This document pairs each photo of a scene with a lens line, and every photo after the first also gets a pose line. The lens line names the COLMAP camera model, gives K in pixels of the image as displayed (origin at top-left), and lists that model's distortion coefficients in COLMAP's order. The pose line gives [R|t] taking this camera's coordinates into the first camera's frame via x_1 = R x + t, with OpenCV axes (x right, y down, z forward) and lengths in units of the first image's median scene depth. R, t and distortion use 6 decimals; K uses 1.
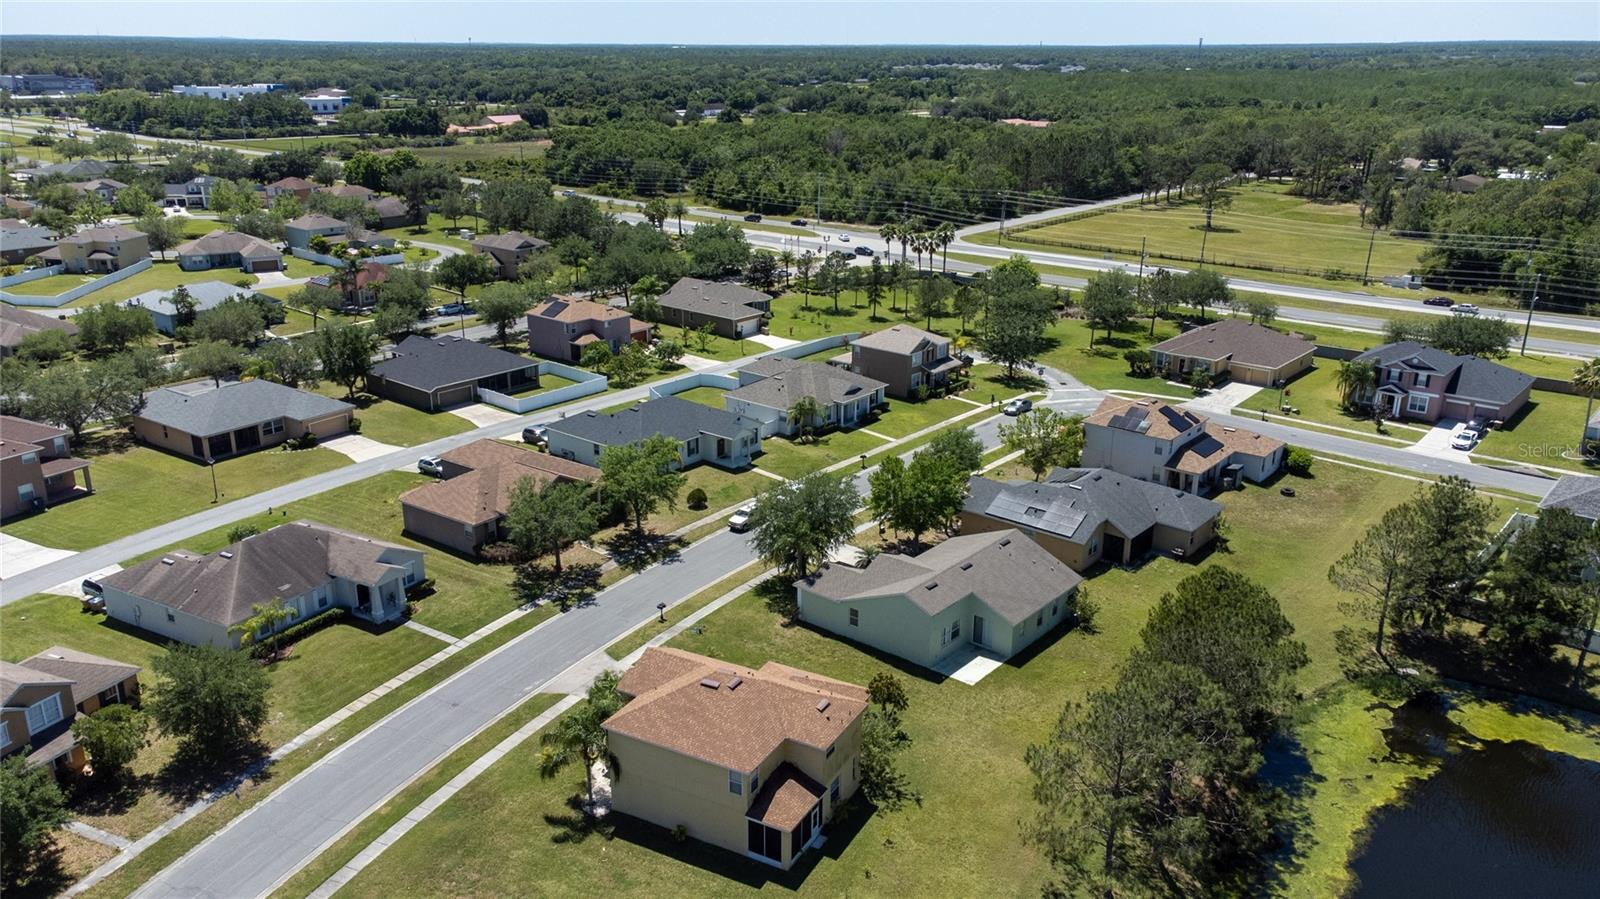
lens RADIAL K [[1179.9, 0, 800.0], [0, 1179.9, 449.5], [0, 0, 1]] dist [0.054915, 0.000636]
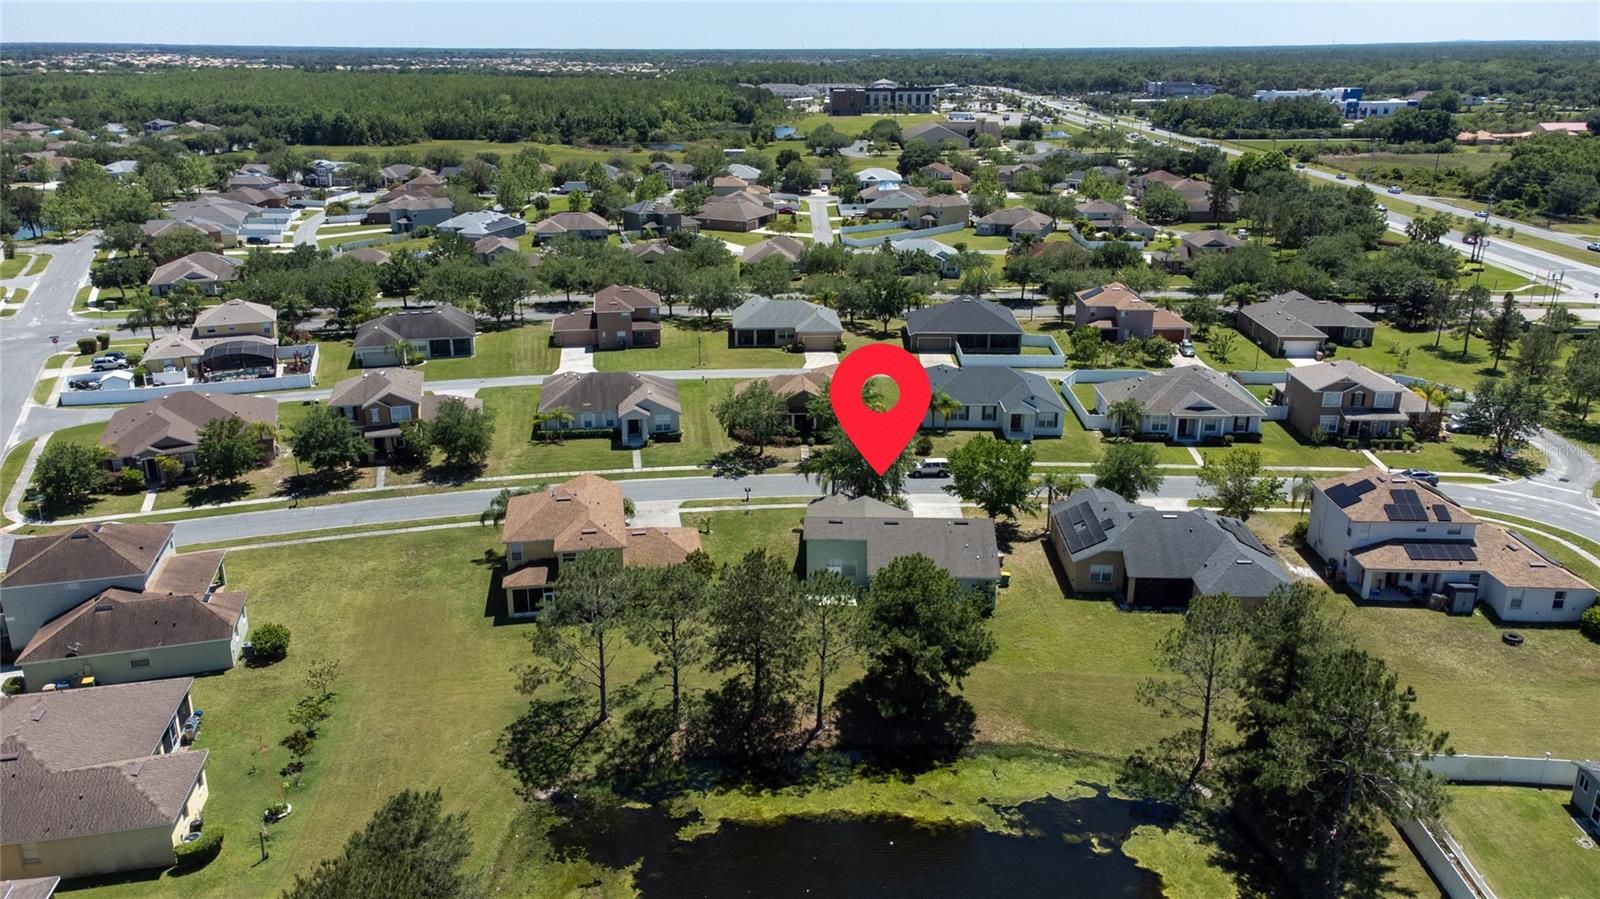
lens RADIAL K [[1179.9, 0, 800.0], [0, 1179.9, 449.5], [0, 0, 1]] dist [0.054915, 0.000636]
pose [[0.620208, 0.248151, -0.744152, 0.730792], [-0.250914, 0.961563, 0.111529, -0.055681], [0.743226, 0.117547, 0.658634, 0.169854]]
